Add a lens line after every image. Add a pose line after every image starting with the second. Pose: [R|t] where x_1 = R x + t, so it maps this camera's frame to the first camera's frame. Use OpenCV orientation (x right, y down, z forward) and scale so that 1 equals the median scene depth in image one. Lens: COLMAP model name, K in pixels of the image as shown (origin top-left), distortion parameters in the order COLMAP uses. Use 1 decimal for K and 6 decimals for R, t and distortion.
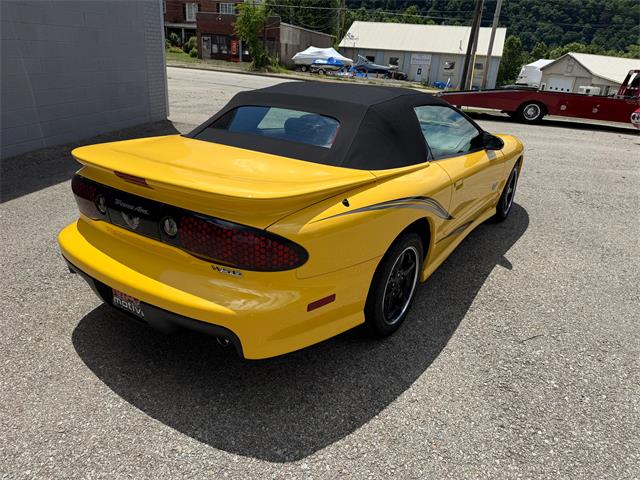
lens RADIAL K [[456.5, 0, 320.0], [0, 456.5, 240.0], [0, 0, 1]] dist [0.010458, -0.021413]
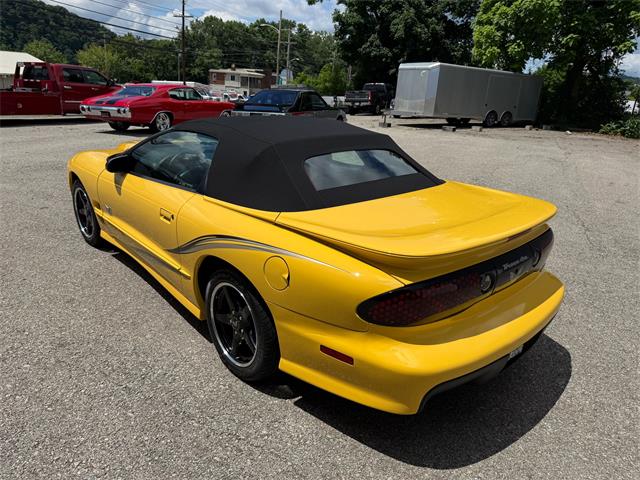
lens RADIAL K [[456.5, 0, 320.0], [0, 456.5, 240.0], [0, 0, 1]] dist [0.010458, -0.021413]
pose [[0.237401, -0.357519, 0.903228, -0.079055], [0.322618, 0.906051, 0.273841, -0.030104], [-0.916274, 0.226388, 0.330440, 0.057189]]
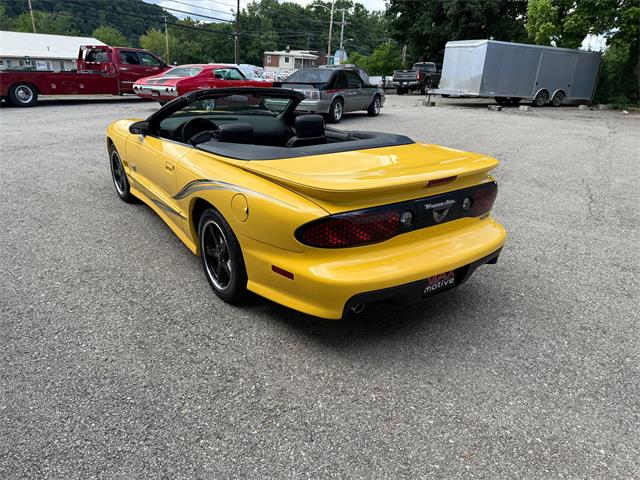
lens RADIAL K [[456.5, 0, 320.0], [0, 456.5, 240.0], [0, 0, 1]] dist [0.010458, -0.021413]
pose [[0.347086, -0.380482, 0.857184, -0.088158], [0.327366, 0.905666, 0.269447, -0.023090], [-0.878842, 0.187092, 0.438900, 0.041560]]
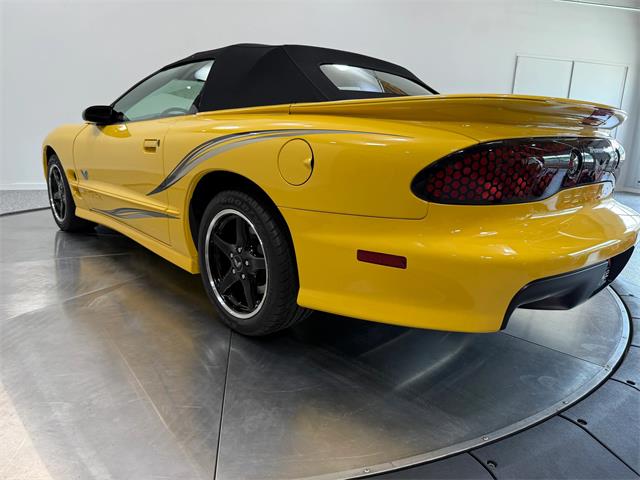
lens RADIAL K [[455.7, 0, 318.5], [0, 455.7, 238.2], [0, 0, 1]] dist [0.024647, -0.036135]
pose [[0.214114, -0.251745, 0.943811, -0.072469], [0.337276, 0.925848, 0.170439, -0.012918], [-0.916733, 0.281832, 0.283145, 0.069415]]
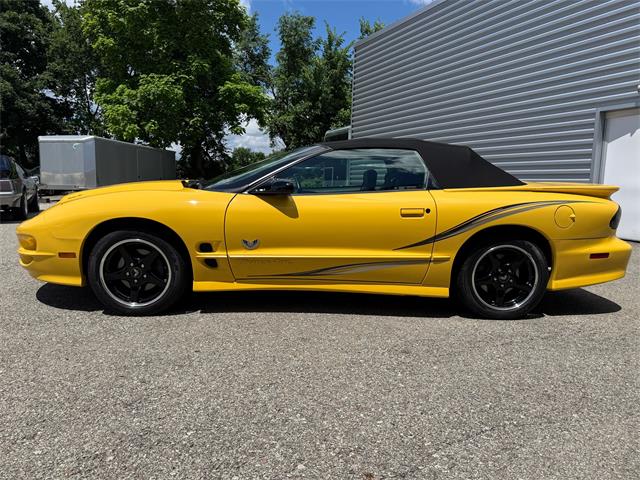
lens RADIAL K [[455.7, 0, 318.5], [0, 455.7, 238.2], [0, 0, 1]] dist [0.024647, -0.036135]
pose [[-0.592066, -0.166454, 0.788512, -0.072841], [0.247556, 0.893564, 0.374512, -0.052694], [-0.766925, 0.416936, -0.487843, 0.159409]]
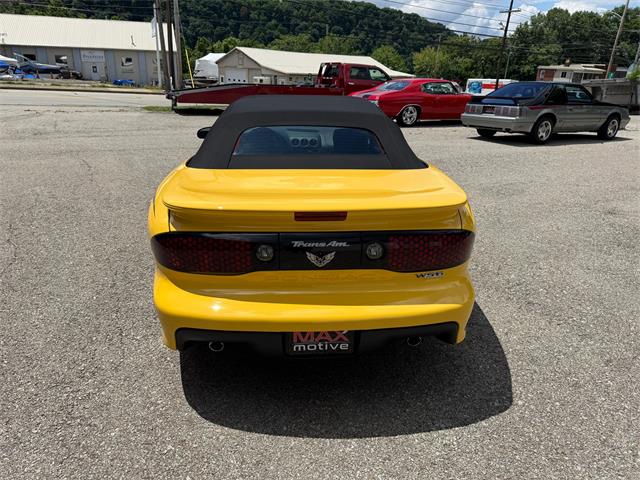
lens RADIAL K [[455.7, 0, 318.5], [0, 455.7, 238.2], [0, 0, 1]] dist [0.024647, -0.036135]
pose [[0.787040, -0.247988, 0.564863, -0.051948], [0.243939, 0.966123, 0.084262, -0.009076], [-0.566623, 0.071474, 0.820871, 0.011736]]
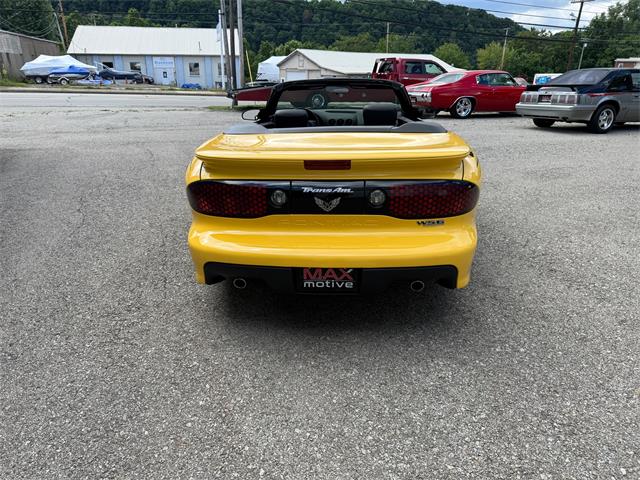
lens RADIAL K [[455.7, 0, 318.5], [0, 455.7, 238.2], [0, 0, 1]] dist [0.024647, -0.036135]
pose [[0.856828, -0.232368, 0.460273, -0.051798], [0.235963, 0.970440, 0.050665, -0.001183], [-0.458441, 0.065196, 0.886330, 0.003545]]
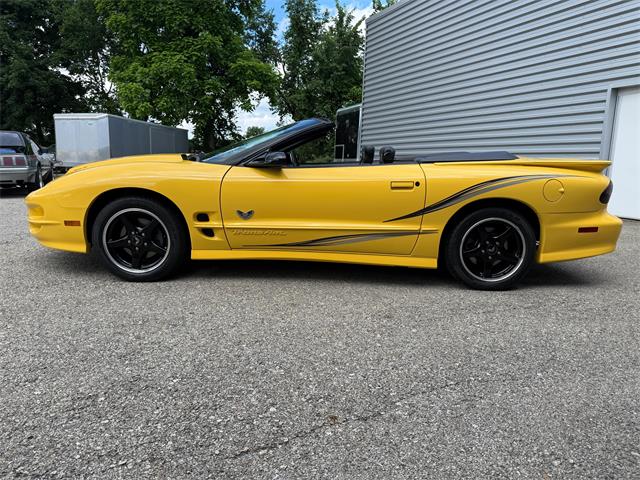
lens RADIAL K [[455.7, 0, 318.5], [0, 455.7, 238.2], [0, 0, 1]] dist [0.024647, -0.036135]
pose [[-0.565820, -0.205983, 0.798385, -0.077939], [0.250947, 0.879336, 0.404715, -0.051309], [-0.785413, 0.429348, -0.445855, 0.158438]]
